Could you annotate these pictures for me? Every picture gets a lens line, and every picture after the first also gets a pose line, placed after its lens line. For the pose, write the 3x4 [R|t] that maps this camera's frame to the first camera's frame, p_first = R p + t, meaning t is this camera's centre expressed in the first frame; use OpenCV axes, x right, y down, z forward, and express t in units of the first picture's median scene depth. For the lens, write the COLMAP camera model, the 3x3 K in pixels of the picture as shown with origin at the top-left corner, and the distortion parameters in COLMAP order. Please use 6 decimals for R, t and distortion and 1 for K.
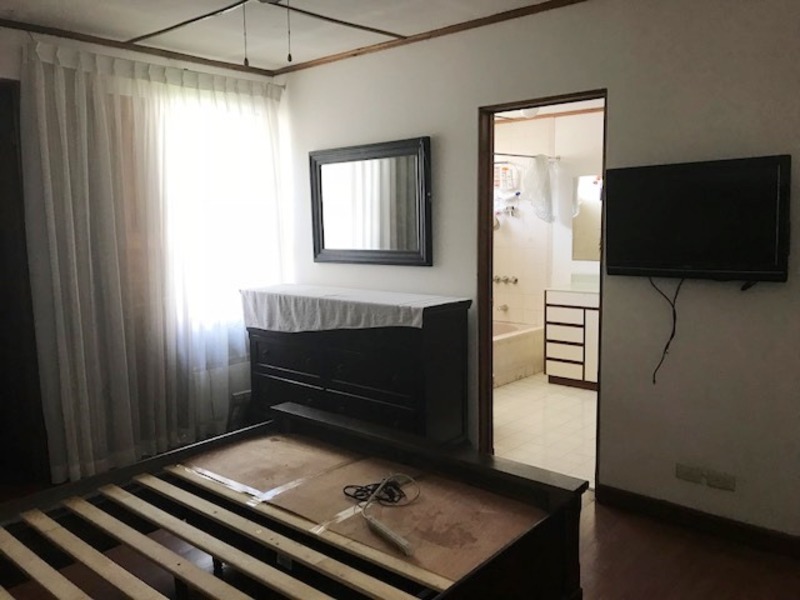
lens RADIAL K [[659.4, 0, 400.0], [0, 659.4, 300.0], [0, 0, 1]] dist [0.042605, -0.005822]
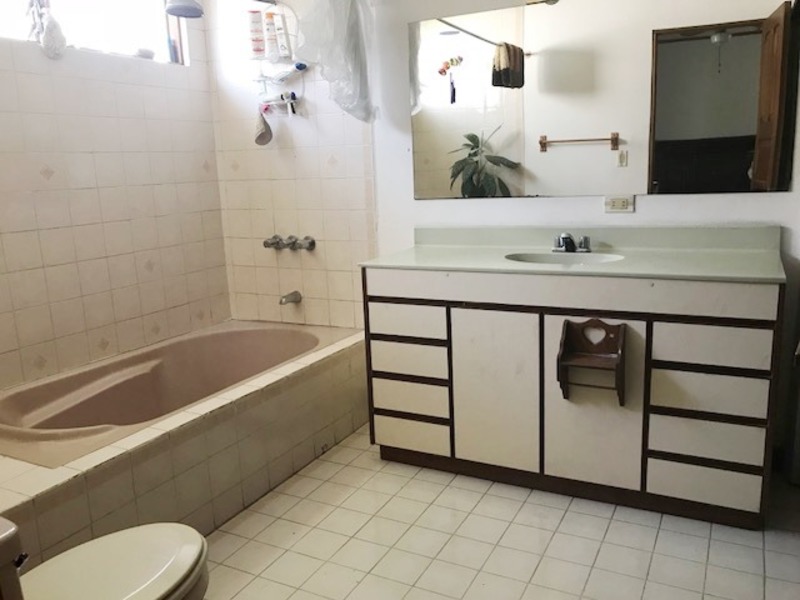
lens RADIAL K [[659.4, 0, 400.0], [0, 659.4, 300.0], [0, 0, 1]] dist [0.042605, -0.005822]
pose [[0.971942, -0.070176, 0.224507, 0.134939], [0.052878, 0.995215, 0.082162, -0.027008], [-0.229198, -0.067985, 0.971003, 0.526718]]
